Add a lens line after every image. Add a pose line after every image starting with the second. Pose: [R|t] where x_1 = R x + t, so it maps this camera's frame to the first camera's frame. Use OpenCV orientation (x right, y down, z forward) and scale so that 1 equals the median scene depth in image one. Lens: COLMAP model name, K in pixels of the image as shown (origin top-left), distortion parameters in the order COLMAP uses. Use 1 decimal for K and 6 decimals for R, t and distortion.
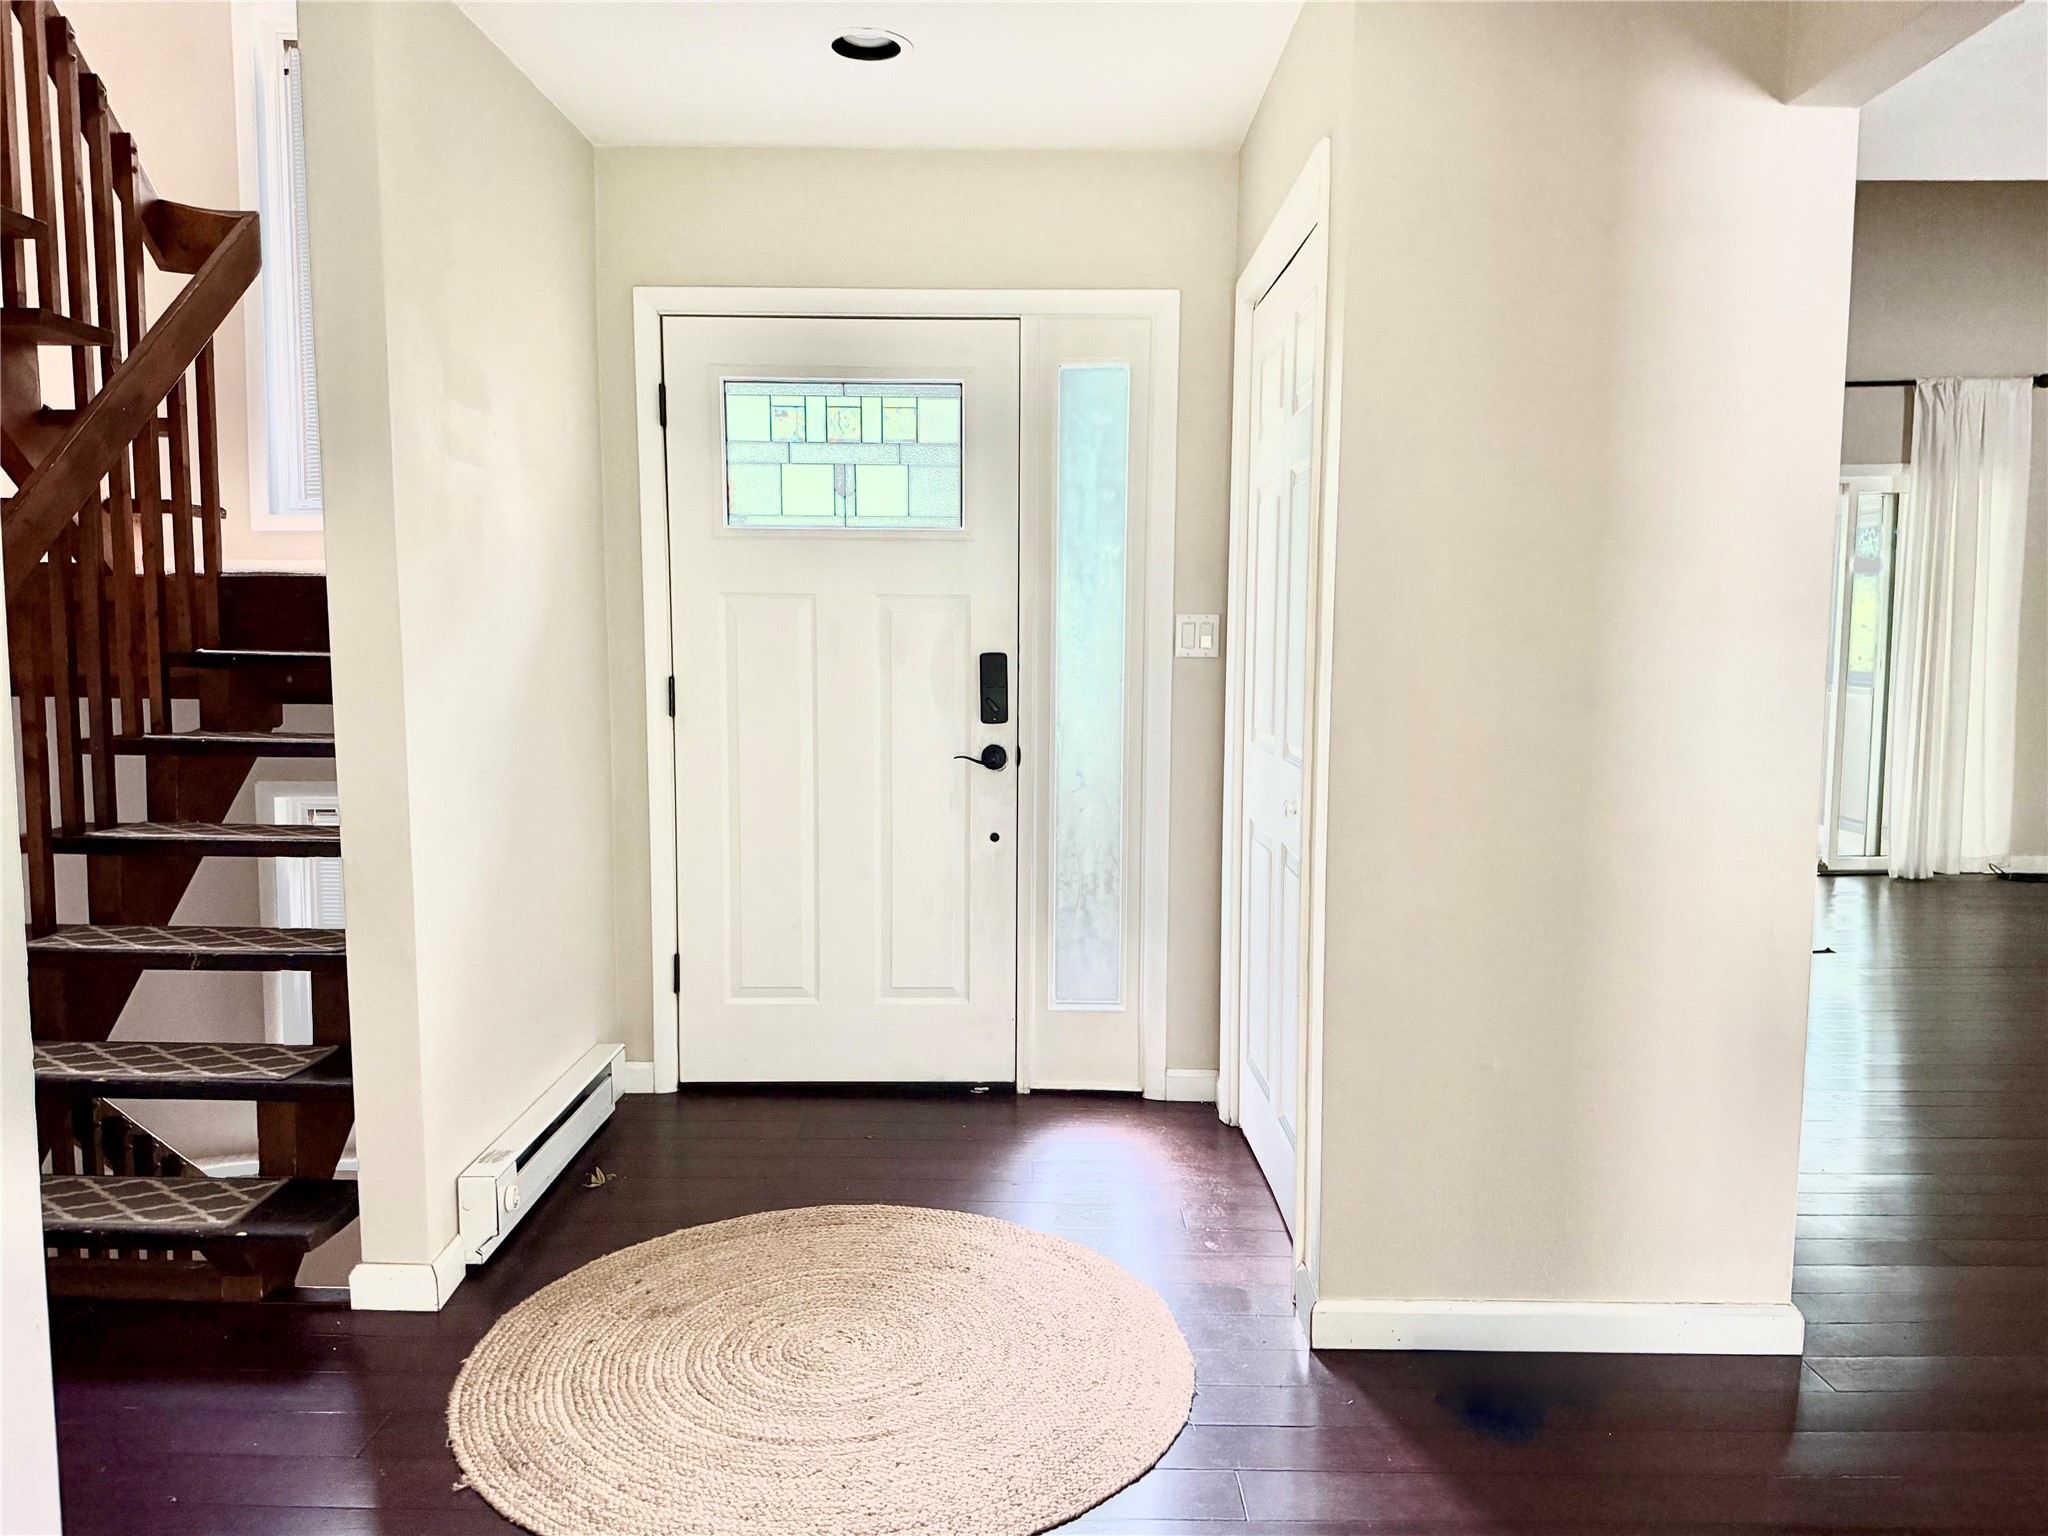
lens RADIAL K [[1454.1, 0, 1022.7], [0, 1454.1, 789.7], [0, 0, 1]] dist [0.028980, -0.039383]
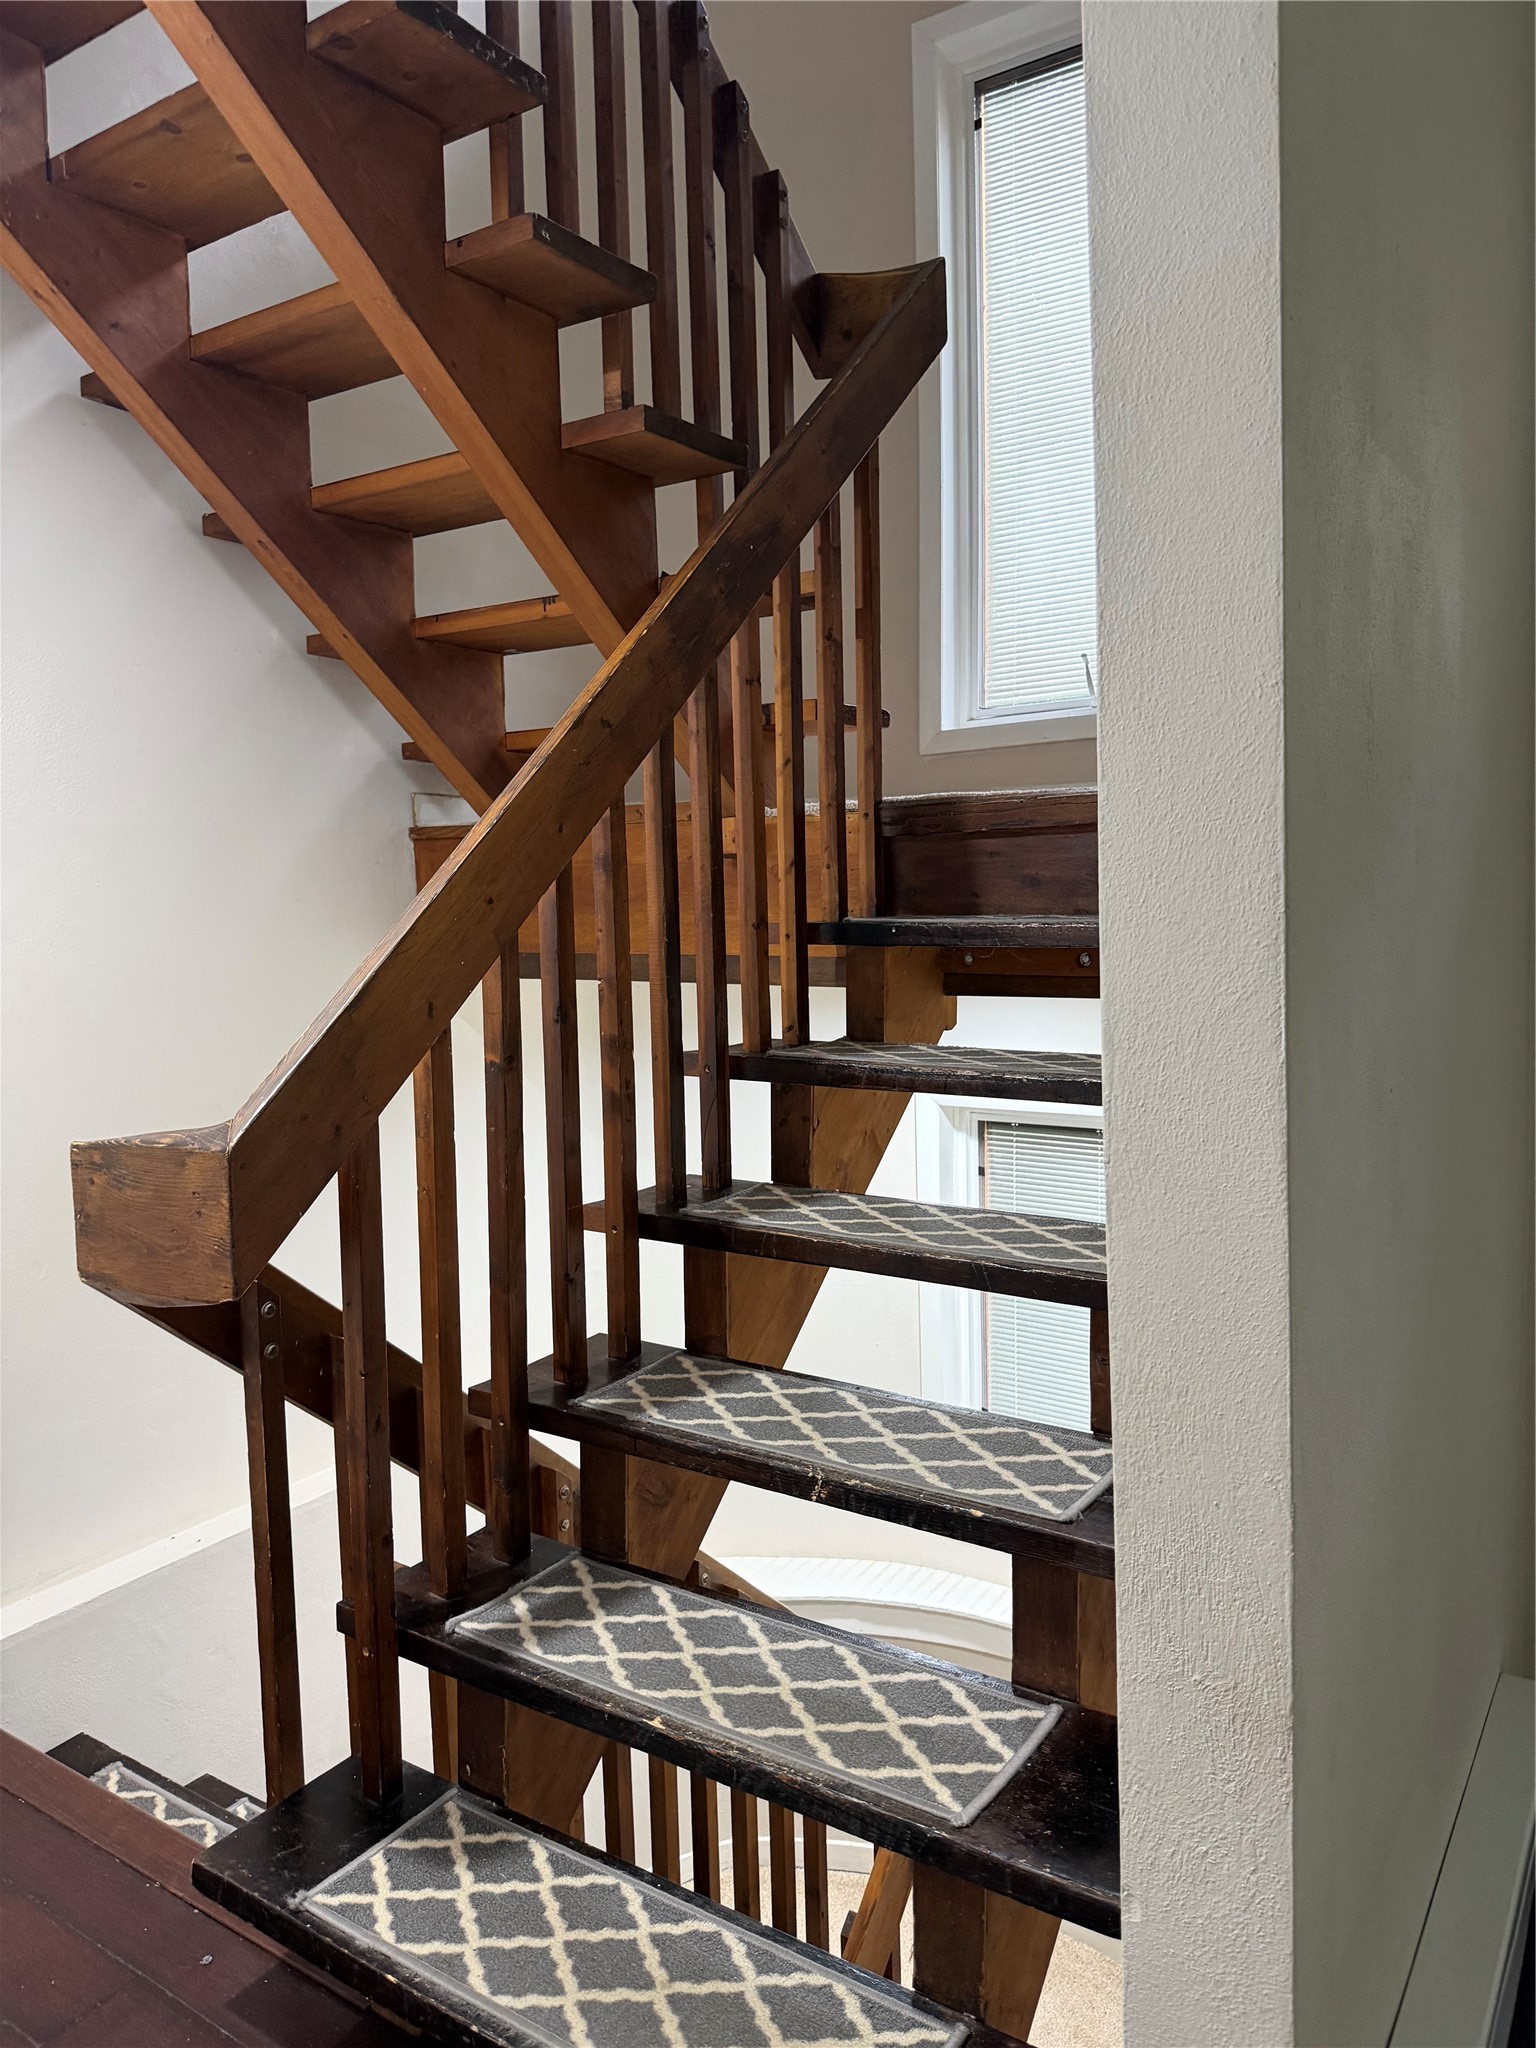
lens RADIAL K [[1454.1, 0, 764.1], [0, 1454.1, 1021.9], [0, 0, 1]] dist [0.028980, -0.039383]
pose [[0.833465, 0.022879, -0.552099, -0.236285], [-0.020738, 0.999734, 0.010123, -0.053264], [0.552184, 0.003012, 0.833717, 0.440632]]
